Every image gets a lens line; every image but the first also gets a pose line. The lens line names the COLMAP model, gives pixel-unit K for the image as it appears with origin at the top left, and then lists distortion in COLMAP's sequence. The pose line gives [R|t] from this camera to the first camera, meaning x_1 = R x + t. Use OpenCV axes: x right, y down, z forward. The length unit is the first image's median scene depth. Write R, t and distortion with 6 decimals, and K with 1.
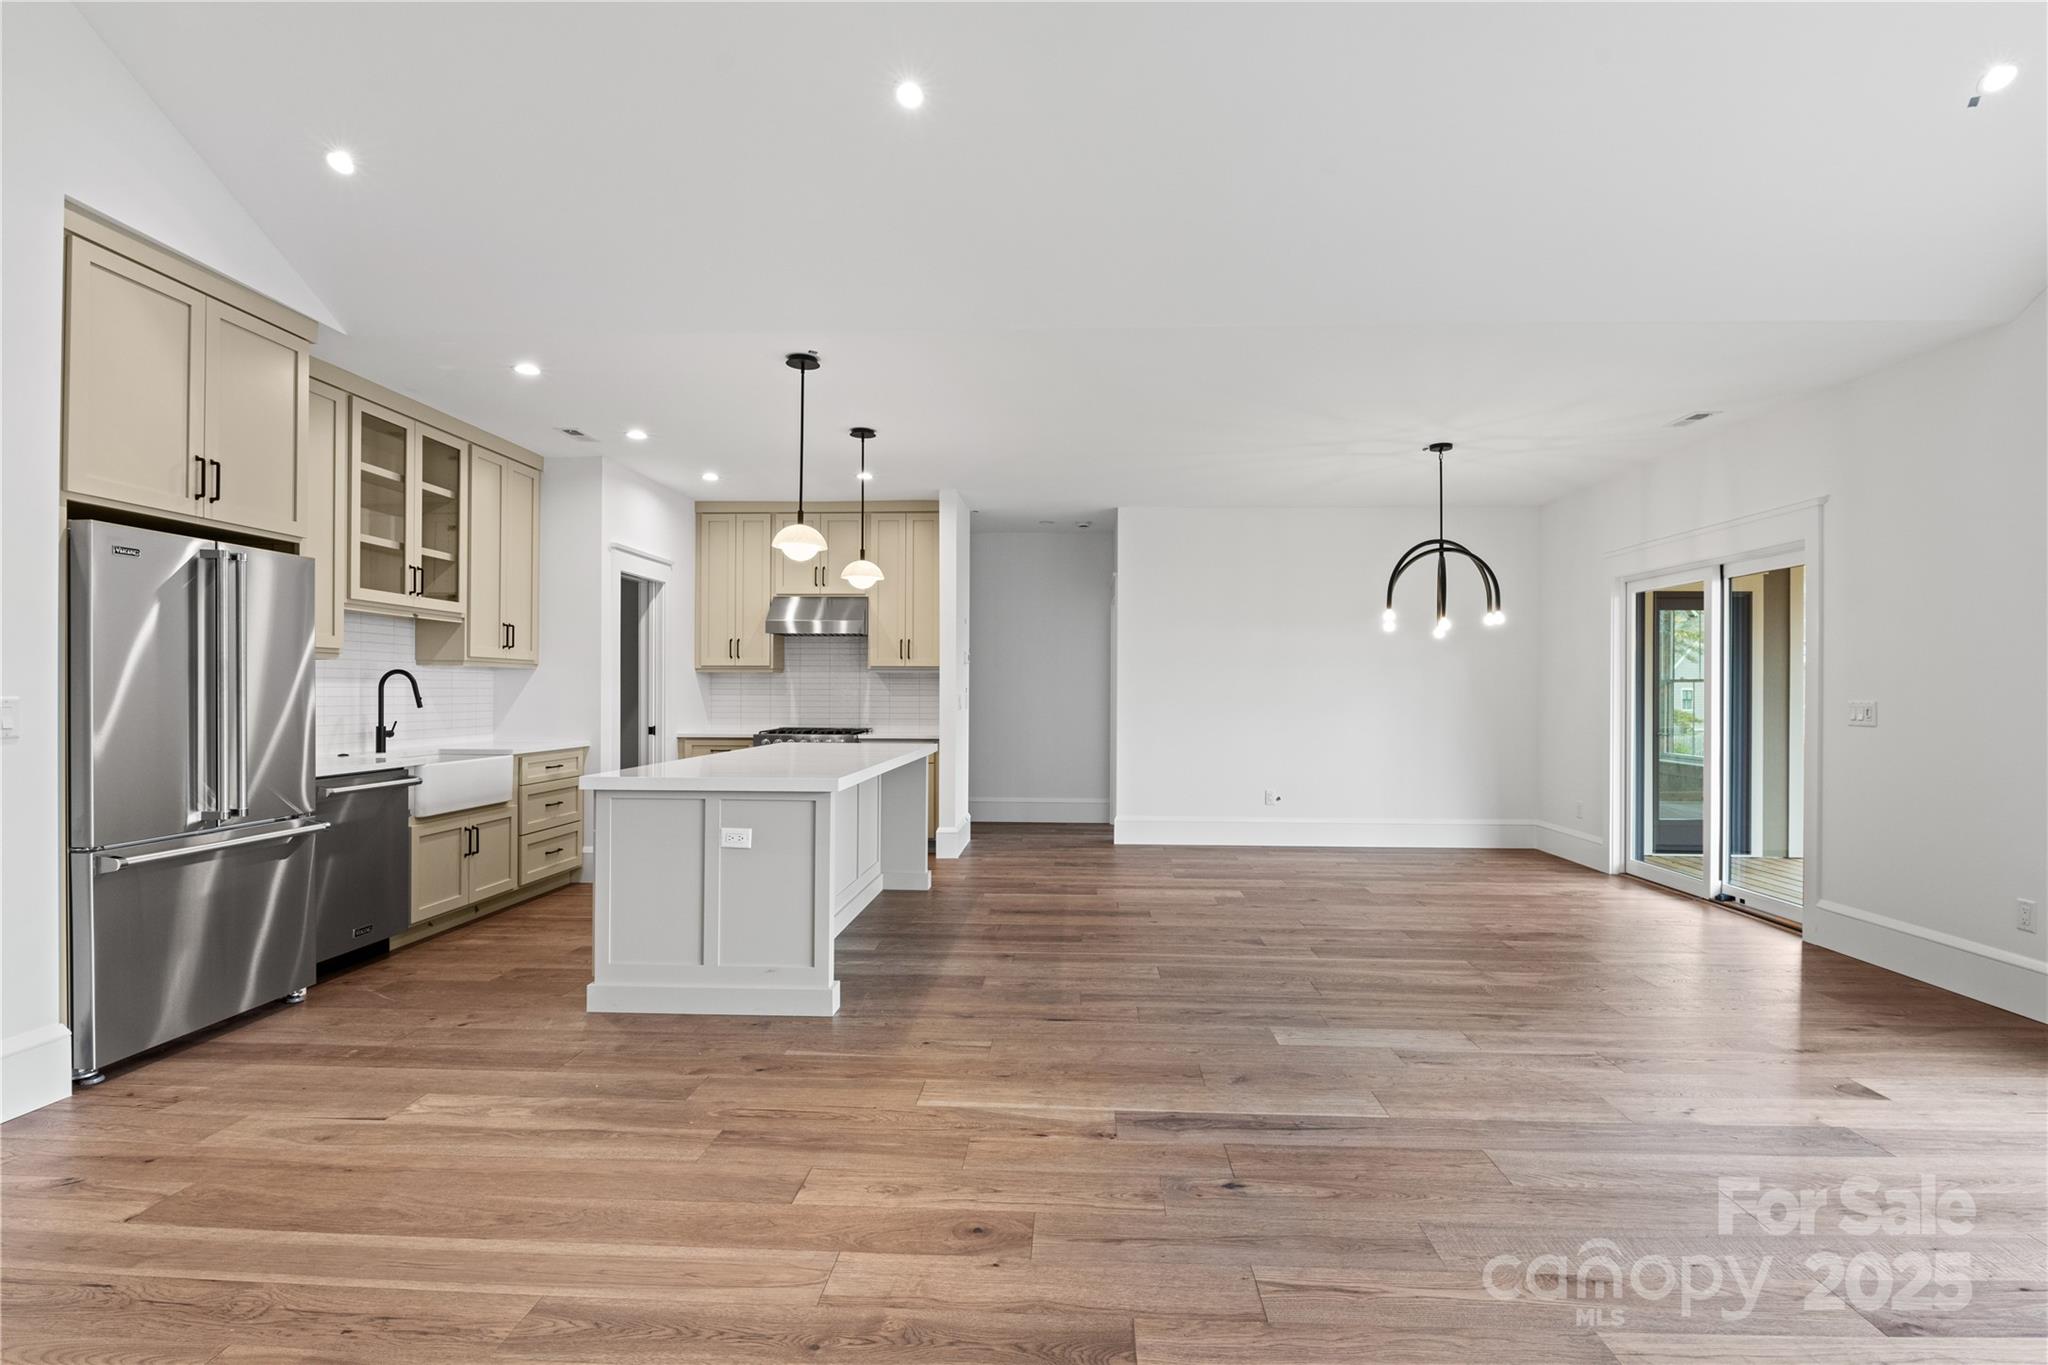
lens RADIAL K [[972.4, 0, 1030.5], [0, 972.4, 688.1], [0, 0, 1]] dist [-0.012365, -0.000663]
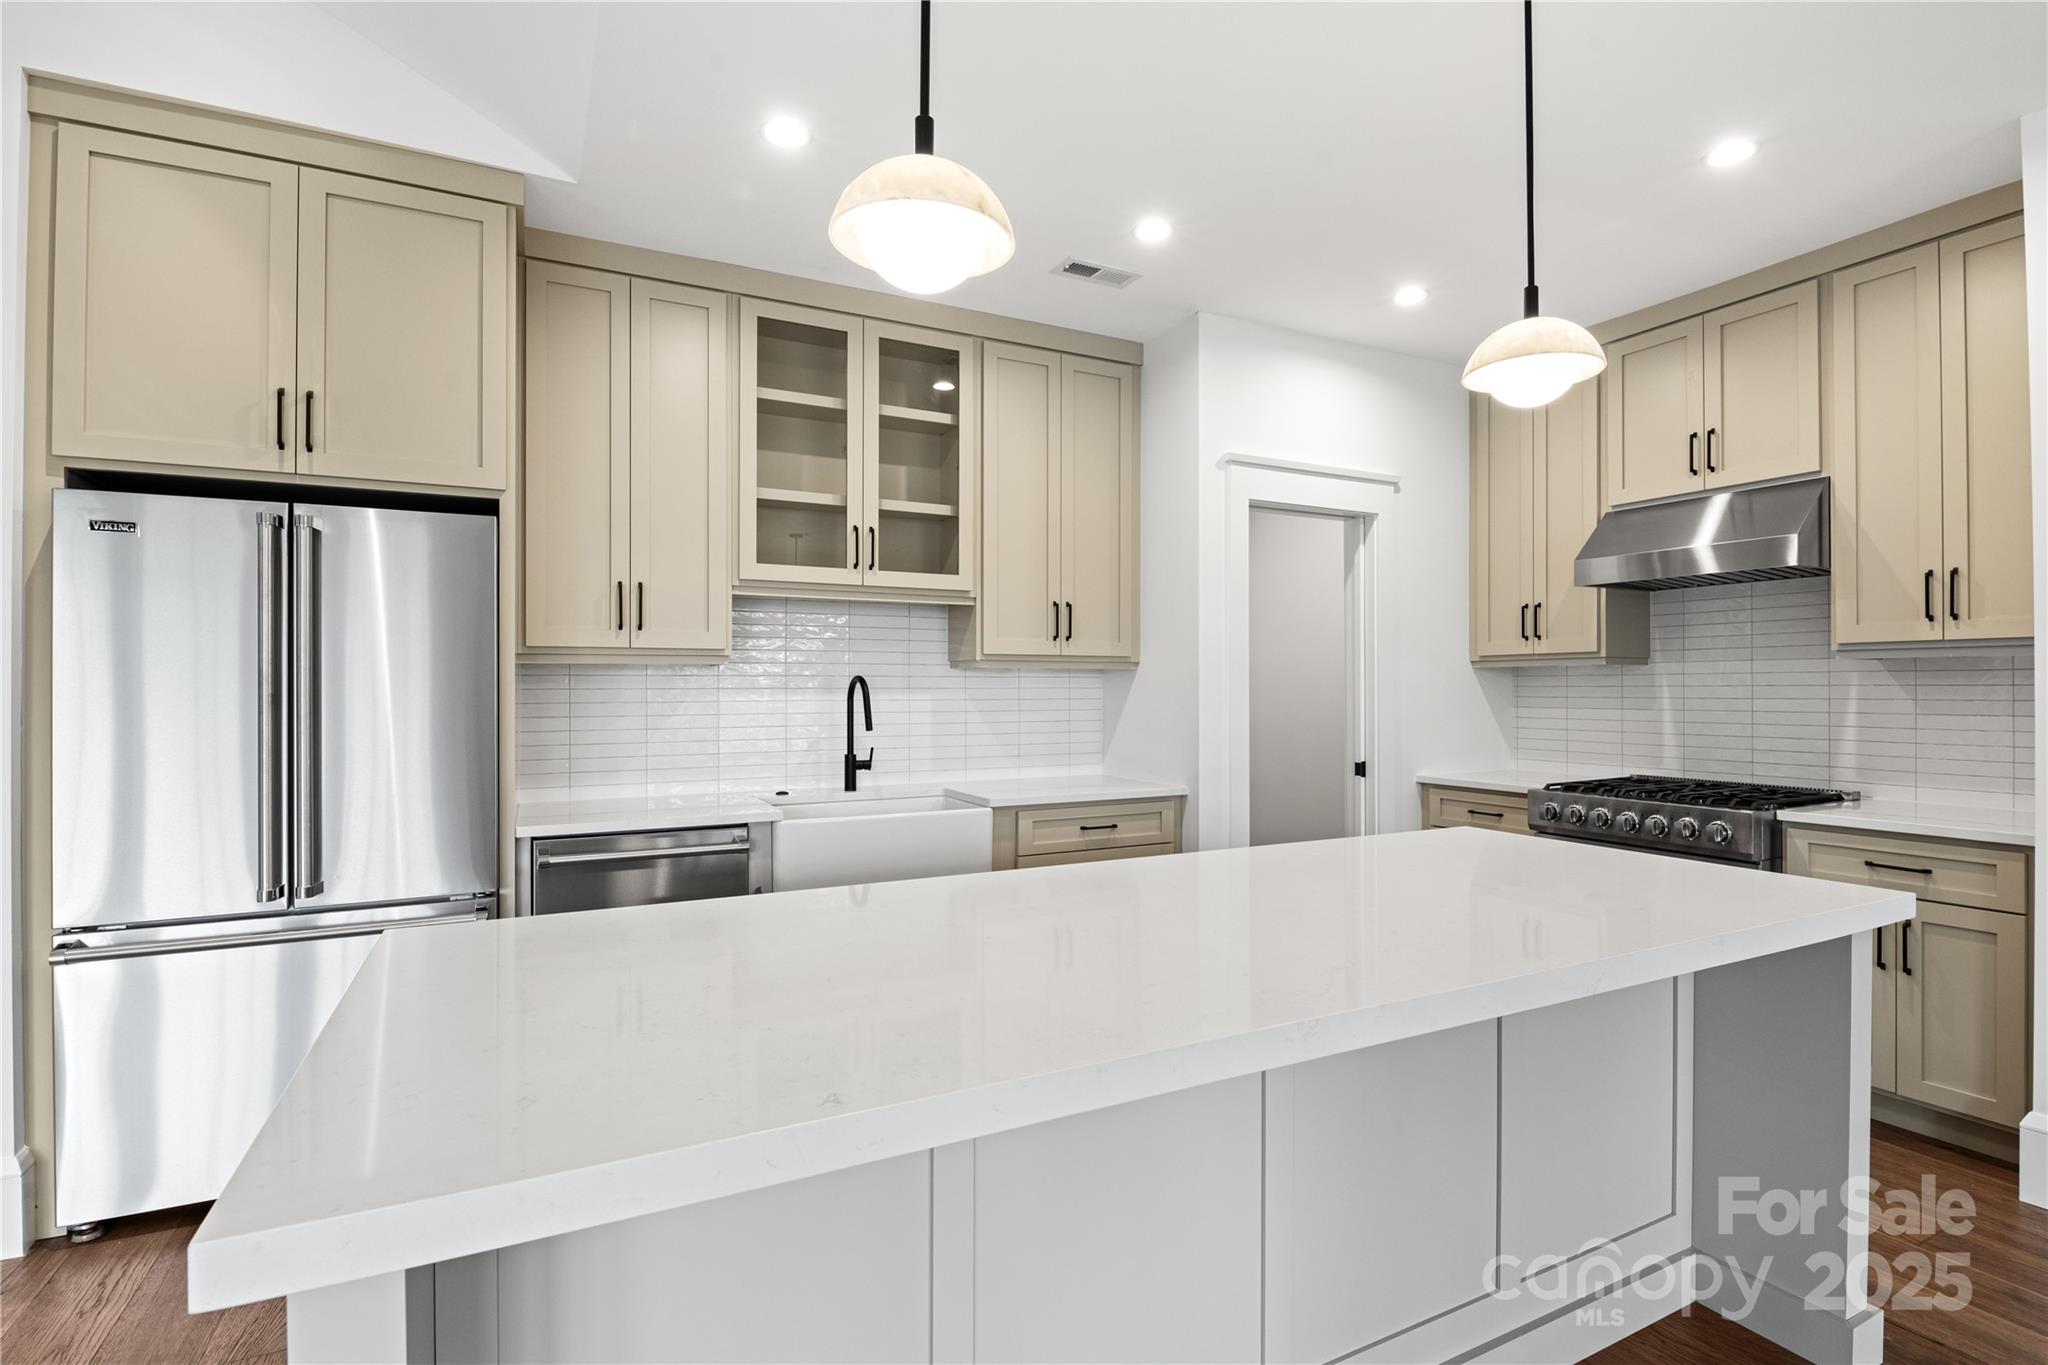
lens RADIAL K [[972.4, 0, 1030.5], [0, 972.4, 688.1], [0, 0, 1]] dist [-0.012365, -0.000663]
pose [[0.501976, -0.005420, -0.864864, 0.024204], [0.007089, 0.999973, -0.002152, -0.007241], [0.864852, -0.005050, 0.502001, 0.690198]]
